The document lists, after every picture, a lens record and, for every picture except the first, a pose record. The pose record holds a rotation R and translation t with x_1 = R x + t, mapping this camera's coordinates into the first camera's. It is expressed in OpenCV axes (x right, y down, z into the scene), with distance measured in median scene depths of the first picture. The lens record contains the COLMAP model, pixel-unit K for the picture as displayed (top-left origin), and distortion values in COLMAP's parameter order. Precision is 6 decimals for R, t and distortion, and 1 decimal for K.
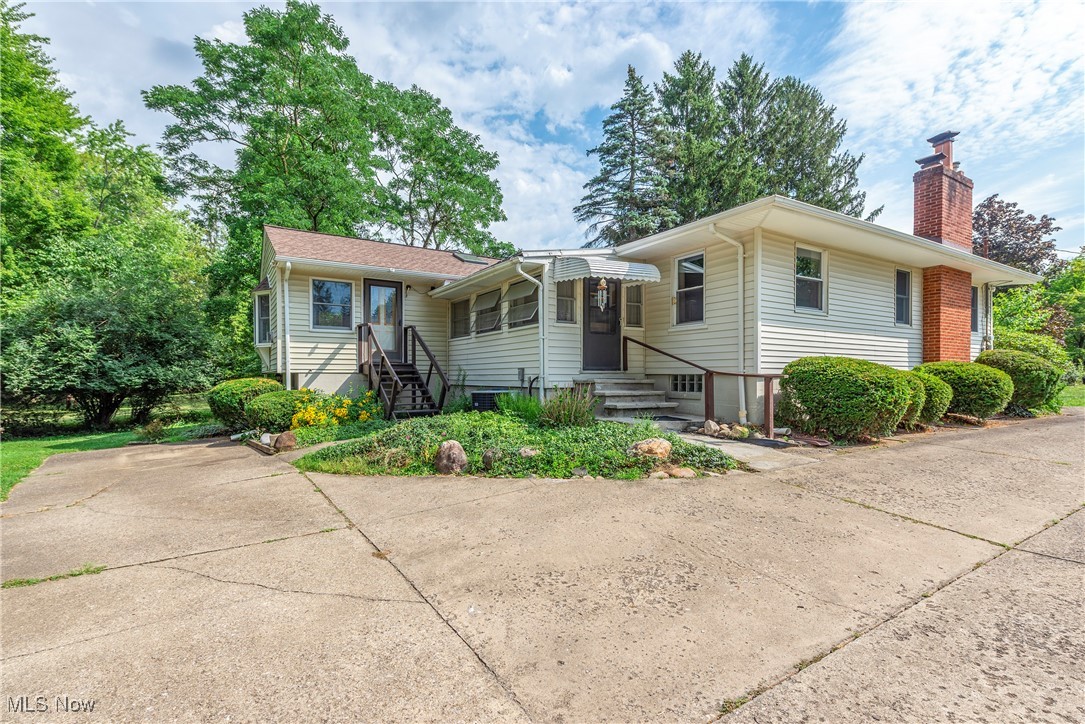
lens RADIAL K [[499.2, 0, 538.5], [0, 499.2, 382.6], [0, 0, 1]] dist [0.006096, 0.000872]
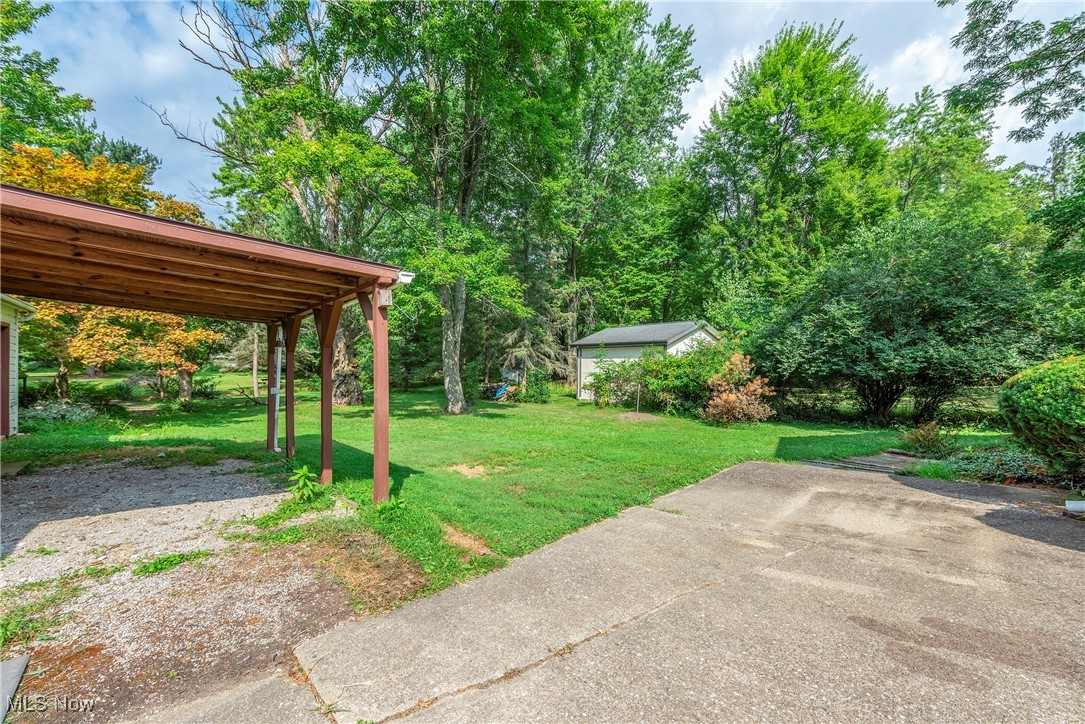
lens RADIAL K [[446.3, 0, 543.4], [0, 446.3, 366.7], [0, 0, 1]] dist [0.003445, -0.000332]
pose [[0.139706, 0.005426, -0.990178, -0.205621], [-0.014272, 0.999892, 0.003465, 0.004898], [0.990090, 0.013648, 0.139768, 0.344483]]
